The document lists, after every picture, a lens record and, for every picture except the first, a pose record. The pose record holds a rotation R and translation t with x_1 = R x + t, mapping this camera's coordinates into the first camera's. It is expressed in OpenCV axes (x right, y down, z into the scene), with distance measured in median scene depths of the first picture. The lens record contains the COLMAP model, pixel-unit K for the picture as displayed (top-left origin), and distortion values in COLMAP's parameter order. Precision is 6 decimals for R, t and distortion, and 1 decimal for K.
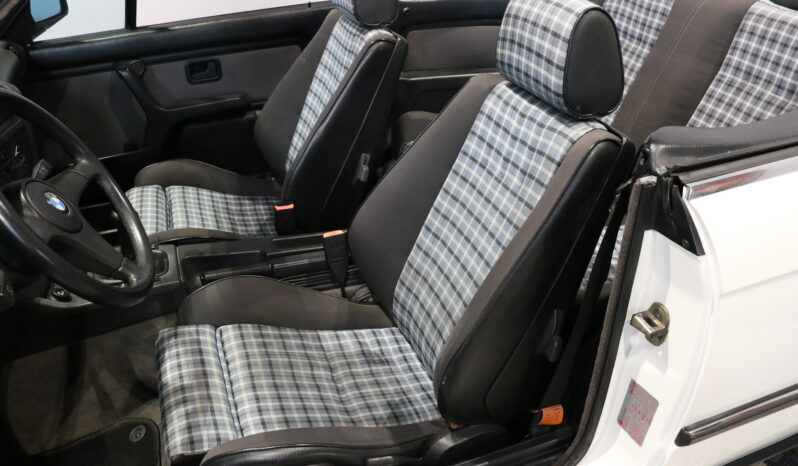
lens RADIAL K [[655.1, 0, 399.0], [0, 655.1, 233.0], [0, 0, 1]] dist [-0.173266, 0.139582]
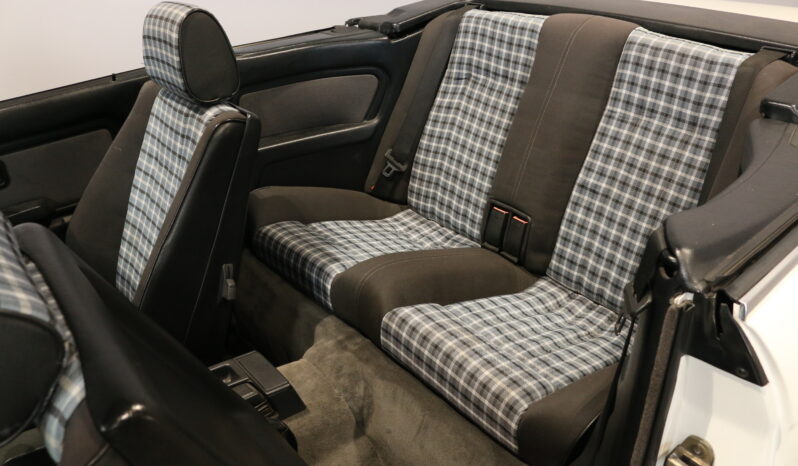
lens RADIAL K [[655.1, 0, 399.0], [0, 655.1, 233.0], [0, 0, 1]] dist [-0.173266, 0.139582]
pose [[0.945142, -0.162834, 0.283181, -0.072575], [0.174240, 0.984583, -0.015390, -0.113697], [-0.276309, 0.063887, 0.958943, 0.196971]]
